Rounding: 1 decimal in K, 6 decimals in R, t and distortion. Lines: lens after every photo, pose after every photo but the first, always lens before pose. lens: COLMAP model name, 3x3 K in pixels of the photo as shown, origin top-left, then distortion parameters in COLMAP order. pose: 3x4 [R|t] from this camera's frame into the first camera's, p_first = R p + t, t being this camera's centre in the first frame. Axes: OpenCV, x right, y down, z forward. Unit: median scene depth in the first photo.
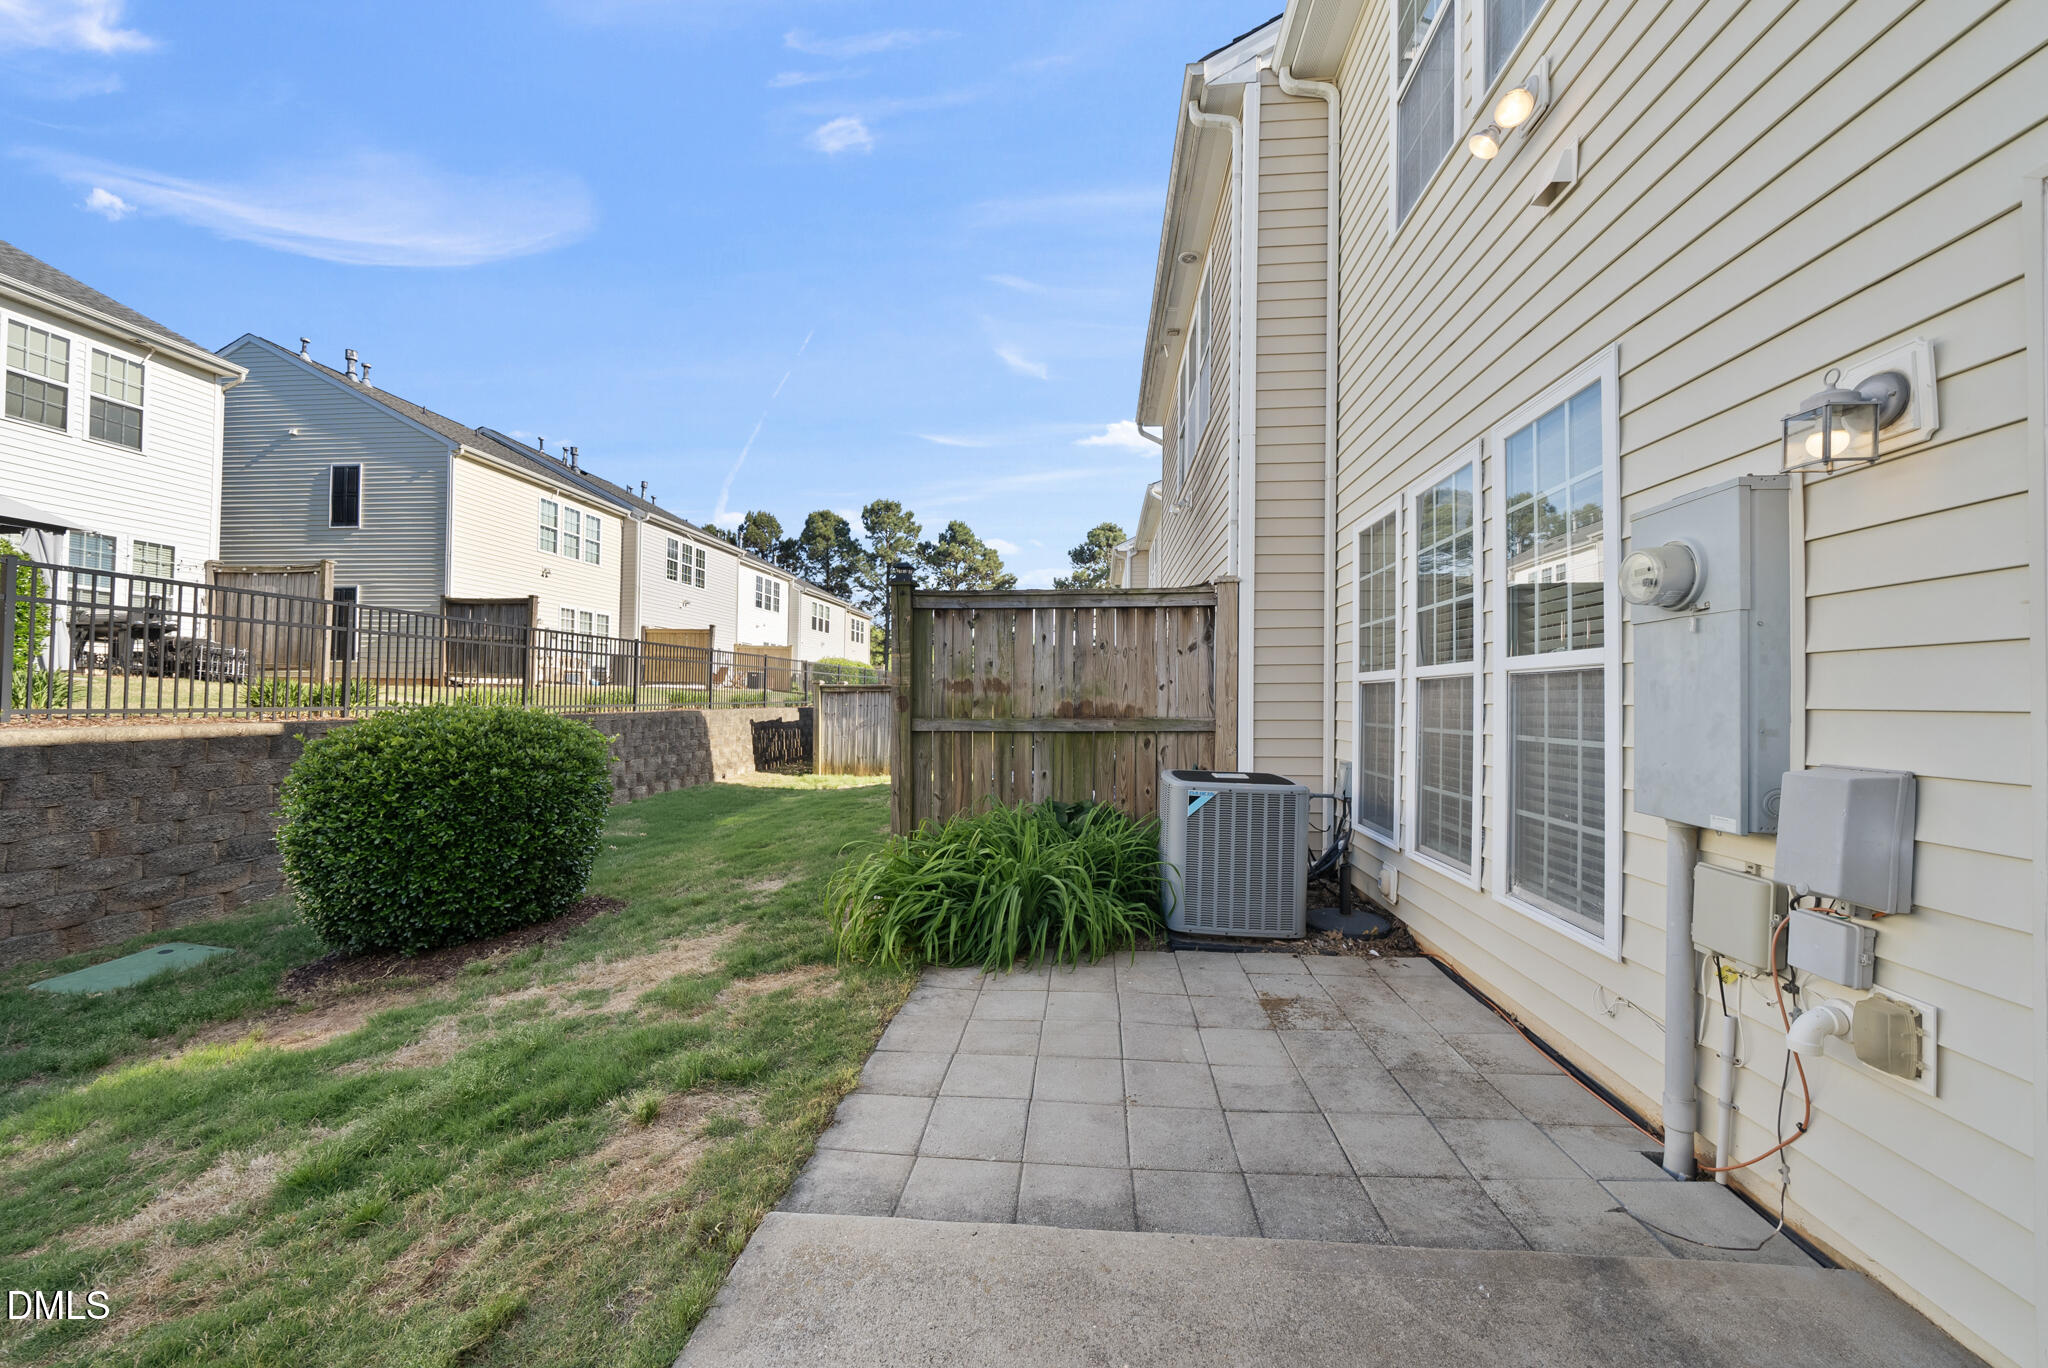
lens RADIAL K [[743.7, 0, 1029.7], [0, 743.7, 688.7], [0, 0, 1]] dist [-0.003167, -0.000128]
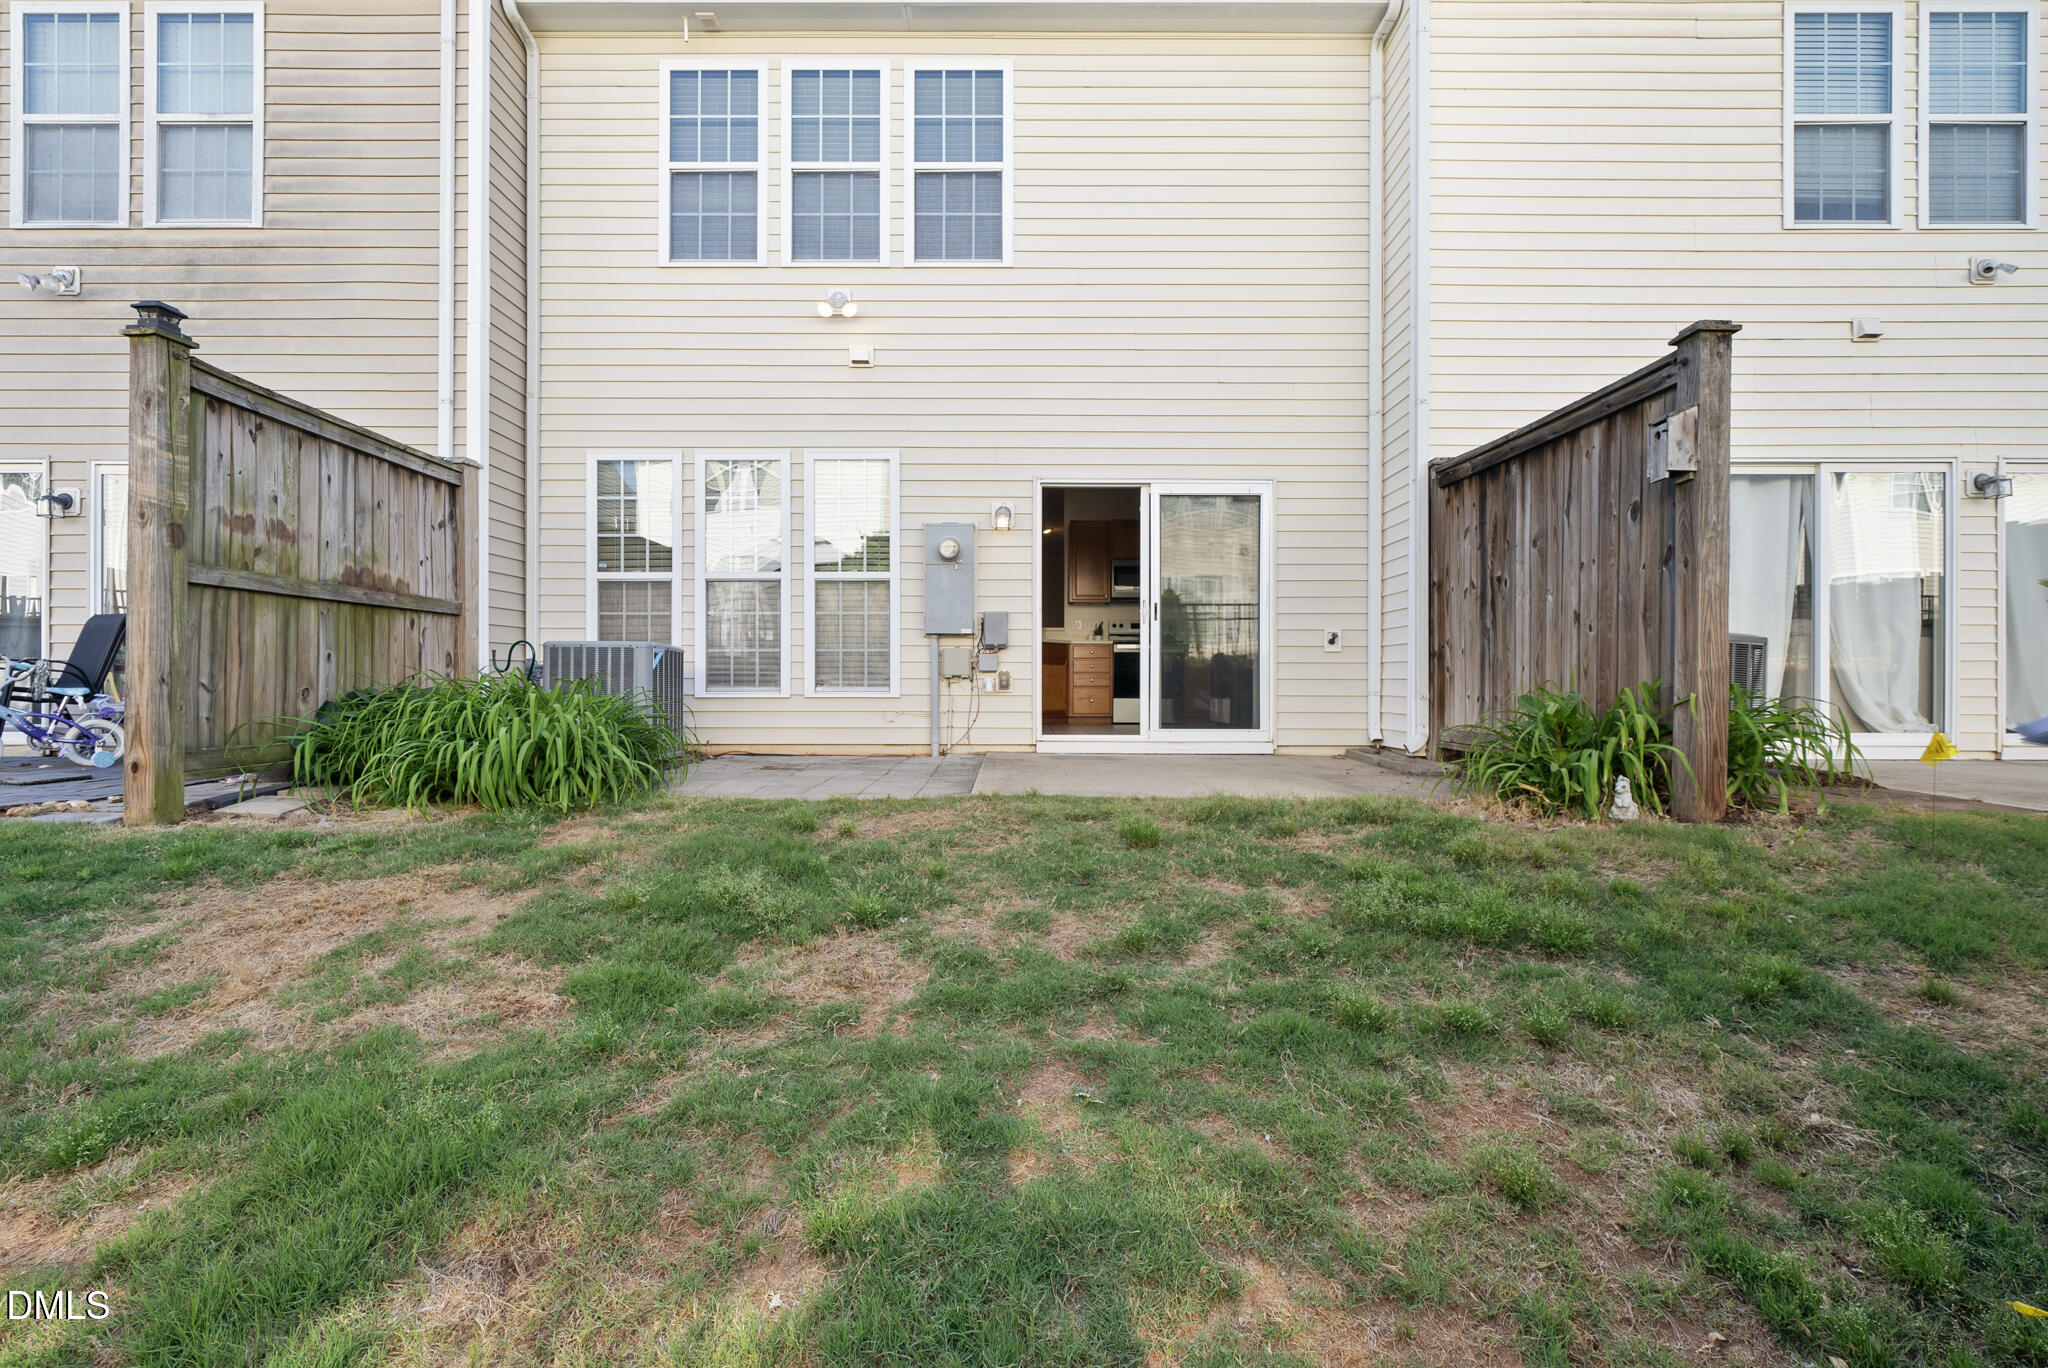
lens RADIAL K [[873.4, 0, 1021.6], [0, 873.4, 678.5], [0, 0, 1]] dist [-0.000722, 0.000033]
pose [[-0.100483, -0.004324, 0.994929, -0.956437], [-0.019634, 0.999804, 0.002362, 0.122407], [-0.994745, -0.019297, -0.100548, 0.373445]]
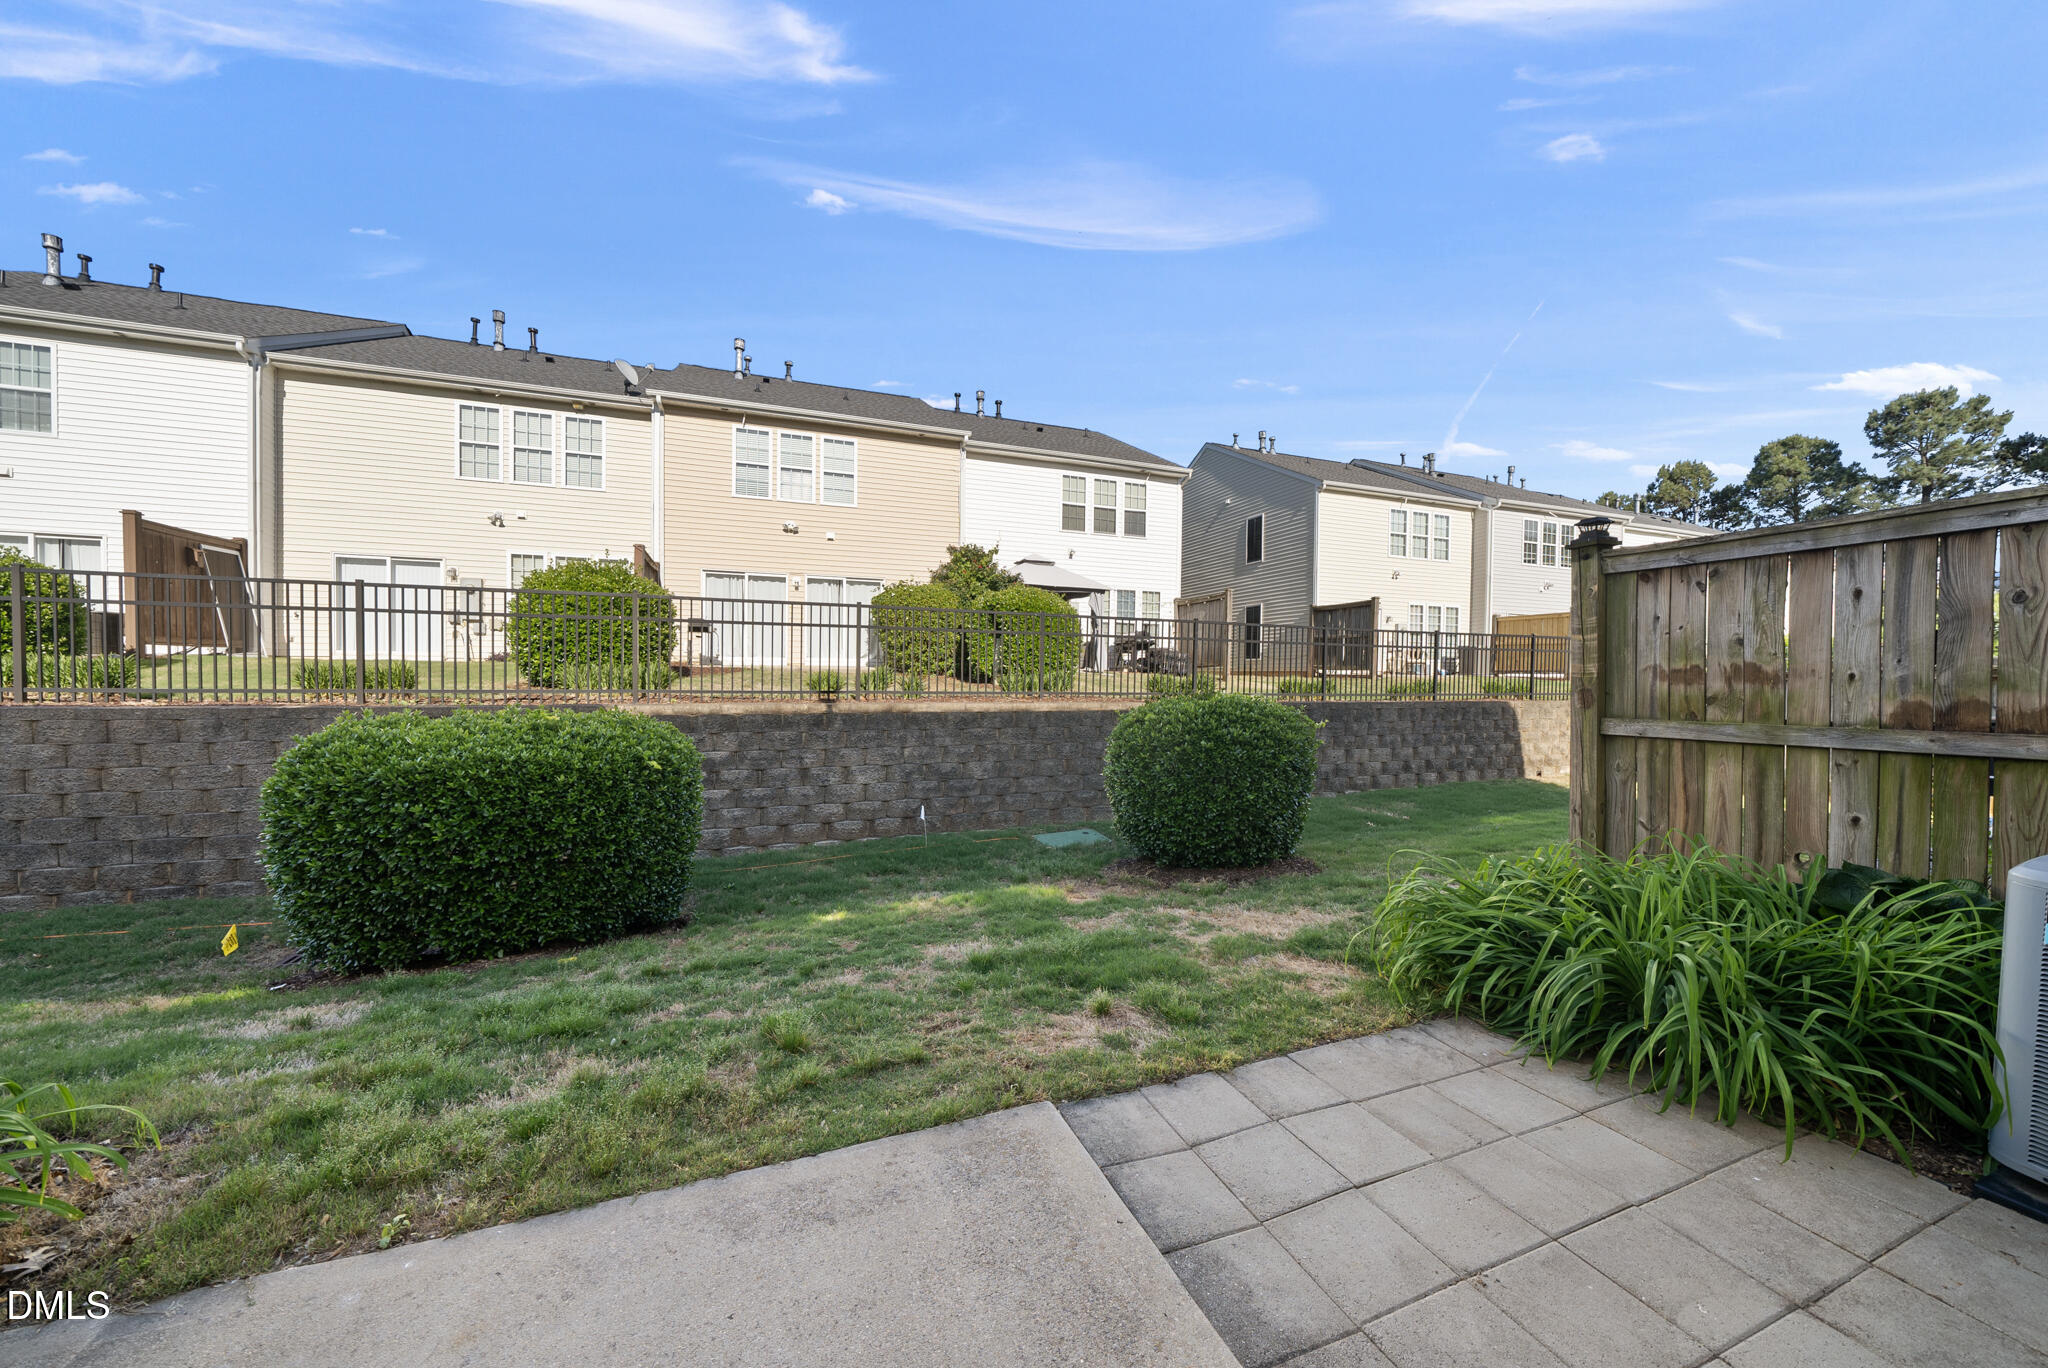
lens RADIAL K [[703.3, 0, 1031.3], [0, 703.3, 689.9], [0, 0, 1]] dist [-0.005947, -0.000187]
pose [[0.443220, 0.010101, -0.896356, 0.229189], [0.005109, 0.999892, 0.013795, -0.002010], [0.896398, -0.010694, 0.443121, 0.150553]]
